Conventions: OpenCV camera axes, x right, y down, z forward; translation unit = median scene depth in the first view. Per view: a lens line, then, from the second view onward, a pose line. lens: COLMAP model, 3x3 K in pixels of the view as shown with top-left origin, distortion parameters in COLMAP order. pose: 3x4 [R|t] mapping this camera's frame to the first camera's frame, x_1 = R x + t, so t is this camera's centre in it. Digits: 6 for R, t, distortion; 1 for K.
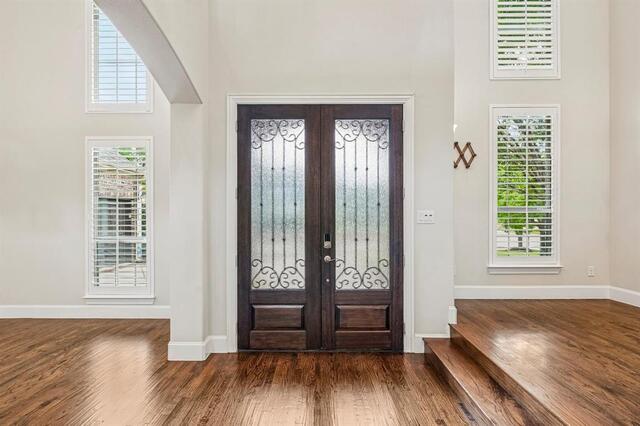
lens RADIAL K [[362.9, 0, 316.3], [0, 362.9, 214.4], [0, 0, 1]] dist [0.023729, 0.000953]
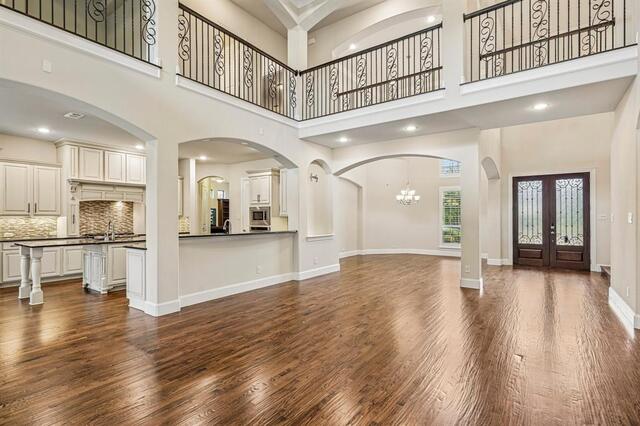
lens RADIAL K [[318.8, 0, 321.8], [0, 318.8, 216.1], [0, 0, 1]] dist [0.002805, -0.000751]
pose [[0.820274, -0.005495, -0.571945, -0.017726], [0.015865, 0.999788, 0.013147, -0.057027], [0.571751, -0.019858, 0.820187, -1.842722]]
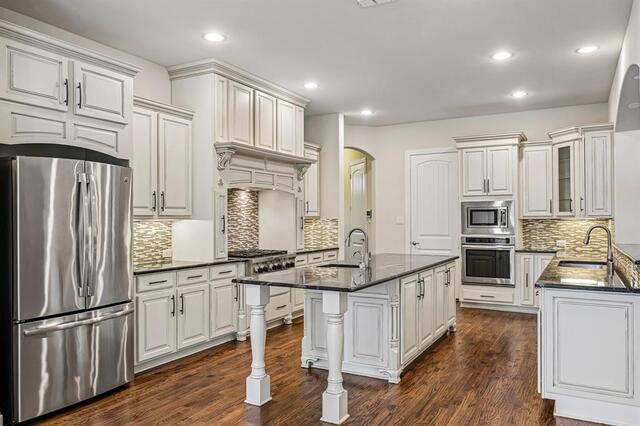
lens RADIAL K [[474.6, 0, 321.0], [0, 474.6, 217.6], [0, 0, 1]] dist [-0.003619, 0.003682]
pose [[0.883010, -0.006341, -0.469311, -1.411239], [0.015236, 0.999769, 0.015159, -0.074200], [0.469106, -0.020536, 0.882903, -2.225113]]
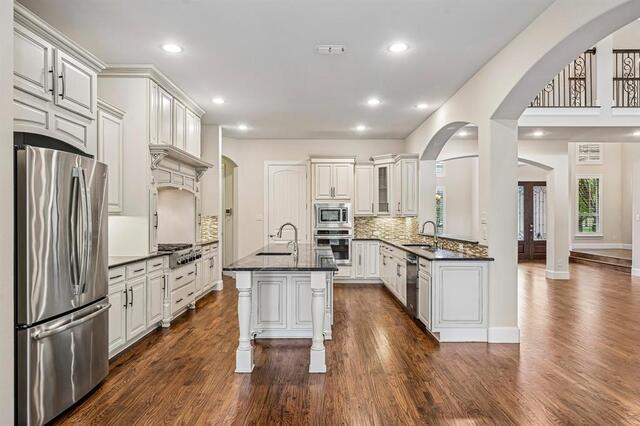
lens RADIAL K [[397.9, 0, 324.9], [0, 397.9, 216.8], [0, 0, 1]] dist [0.009529, 0.005054]
pose [[0.999789, -0.000922, 0.020517, -1.810966], [0.000447, 0.999733, 0.023119, -0.078226], [-0.020533, -0.023105, 0.999522, -2.399610]]
